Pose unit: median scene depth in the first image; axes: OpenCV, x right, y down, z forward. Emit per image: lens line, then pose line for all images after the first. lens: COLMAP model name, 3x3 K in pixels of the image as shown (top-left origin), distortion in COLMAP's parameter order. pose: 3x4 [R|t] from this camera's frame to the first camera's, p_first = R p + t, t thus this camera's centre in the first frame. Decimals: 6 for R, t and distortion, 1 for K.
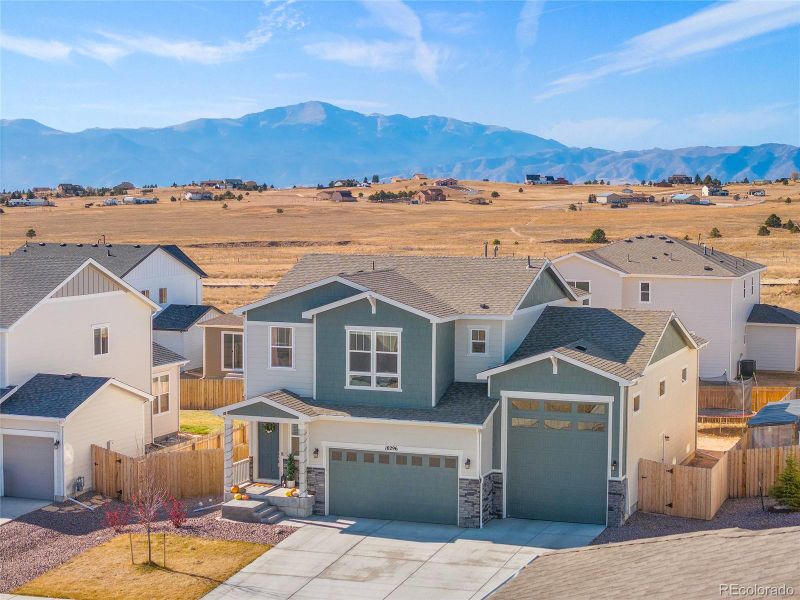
lens RADIAL K [[1568.8, 0, 400.0], [0, 1568.8, 300.0], [0, 0, 1]] dist [-0.395726, 3.405198]
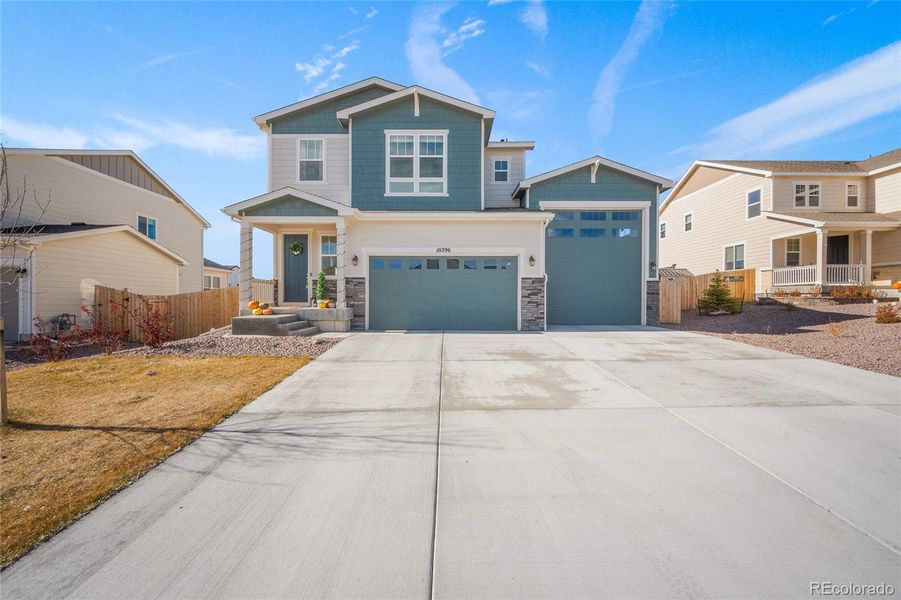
lens RADIAL K [[355.8, 0, 449.6], [0, 355.8, 302.0], [0, 0, 1]] dist [-0.001485, -0.000154]
pose [[0.938852, -0.006027, 0.344269, -0.073342], [0.027237, 0.998014, -0.056808, 0.134957], [-0.343243, 0.062711, 0.937151, 0.788142]]
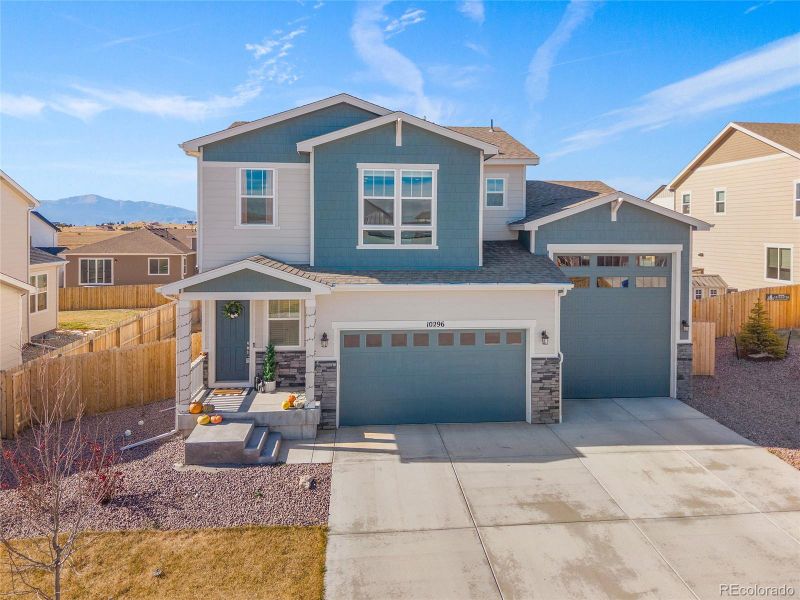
lens RADIAL K [[563.6, 0, 404.8], [0, 563.6, 234.5], [0, 0, 1]] dist [0.013915, -0.005077]
pose [[0.902084, -0.006321, 0.431515, -0.130192], [0.030201, 0.998366, -0.048509, 0.063774], [-0.430504, 0.056791, 0.900800, 0.750766]]
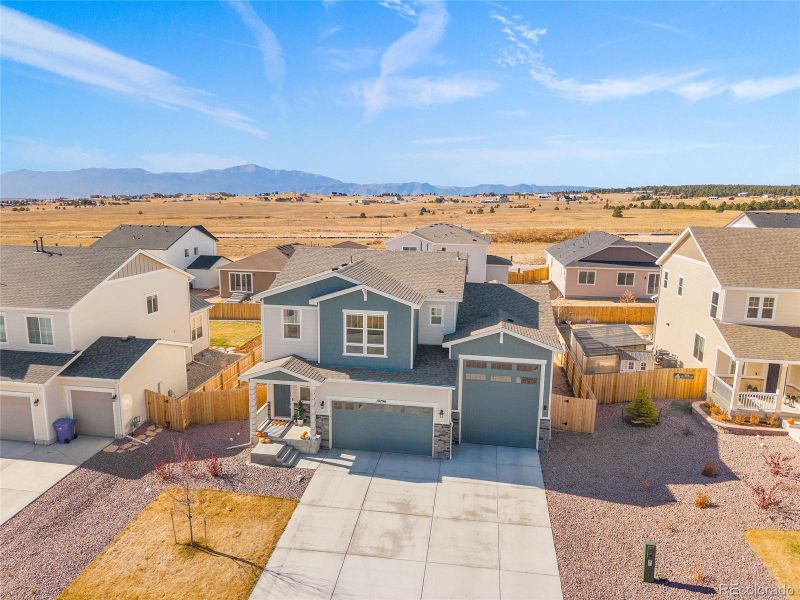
lens RADIAL K [[549.2, 0, 400.0], [0, 549.2, 300.0], [0, 0, 1]] dist [0.015443, -0.001744]
pose [[0.979965, -0.027368, 0.197281, -0.078749], [0.004846, 0.993498, 0.113750, -0.044037], [-0.199112, -0.110515, 0.973725, 0.538138]]
